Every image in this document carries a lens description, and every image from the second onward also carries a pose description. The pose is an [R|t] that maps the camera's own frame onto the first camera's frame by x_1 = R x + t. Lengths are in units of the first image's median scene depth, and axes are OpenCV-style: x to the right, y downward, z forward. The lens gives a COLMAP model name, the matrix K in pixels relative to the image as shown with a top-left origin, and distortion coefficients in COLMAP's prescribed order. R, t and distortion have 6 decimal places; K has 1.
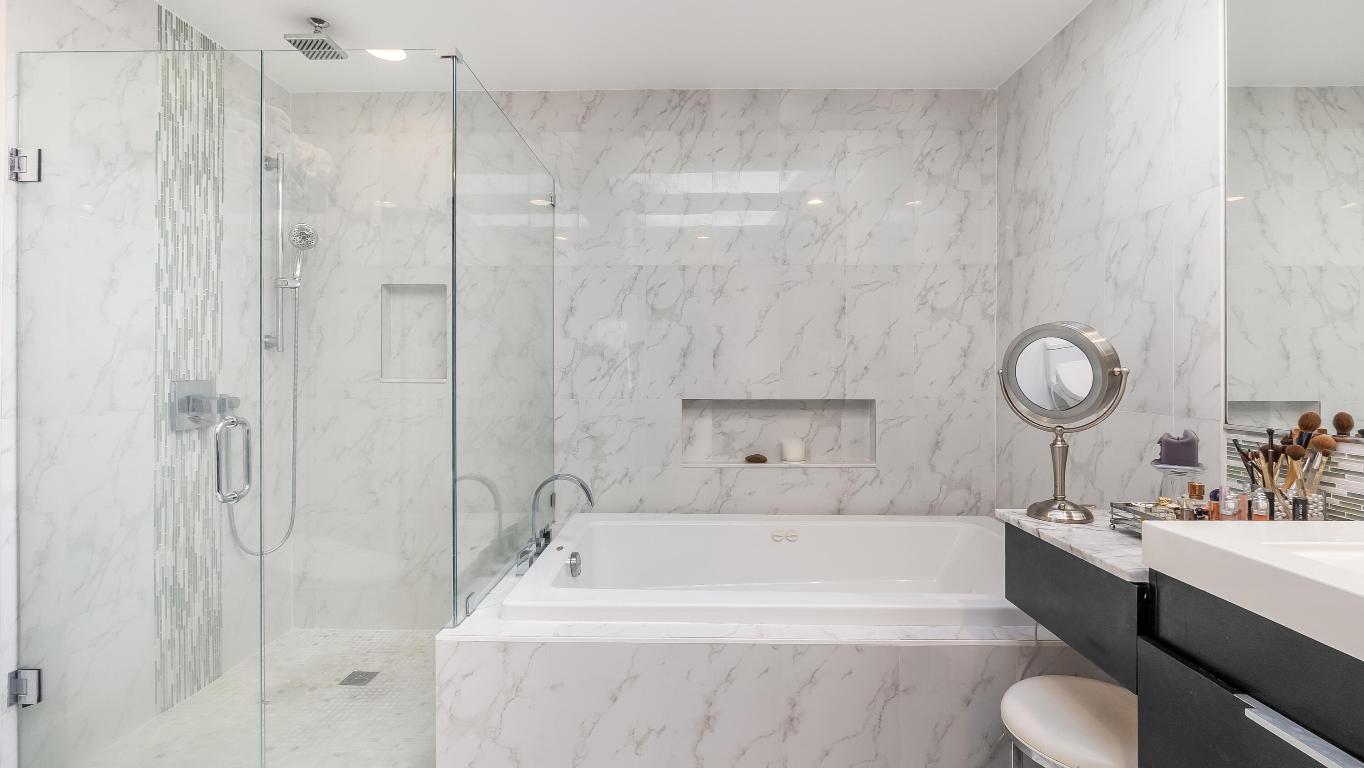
lens RADIAL K [[626.5, 0, 689.9], [0, 626.5, 369.3], [0, 0, 1]] dist [-0.009146, 0.002077]
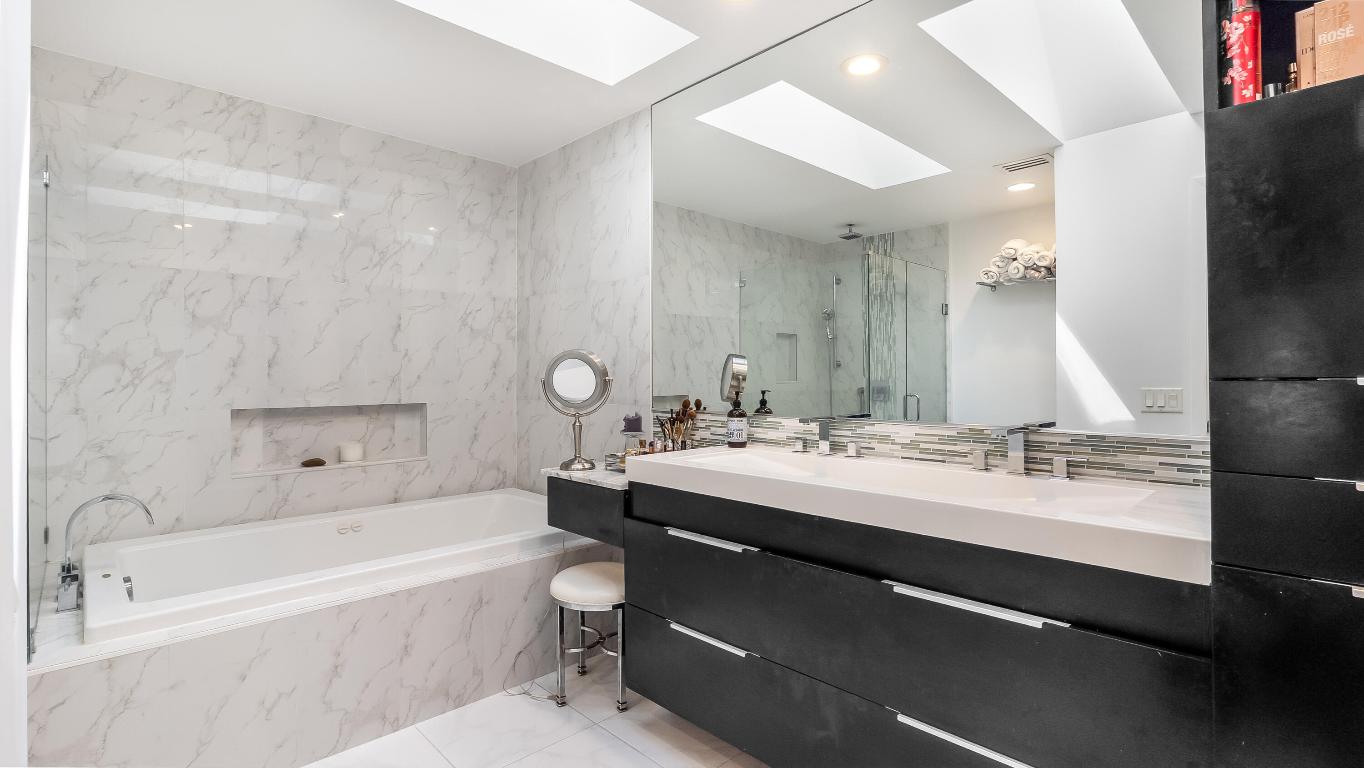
lens RADIAL K [[626.5, 0, 680.0], [0, 626.5, 378.1], [0, 0, 1]] dist [-0.009146, 0.002077]
pose [[0.710350, -0.006936, 0.703815, -0.209971], [0.003860, 0.999975, 0.005959, -0.005002], [-0.703838, -0.001517, 0.710358, -0.200933]]
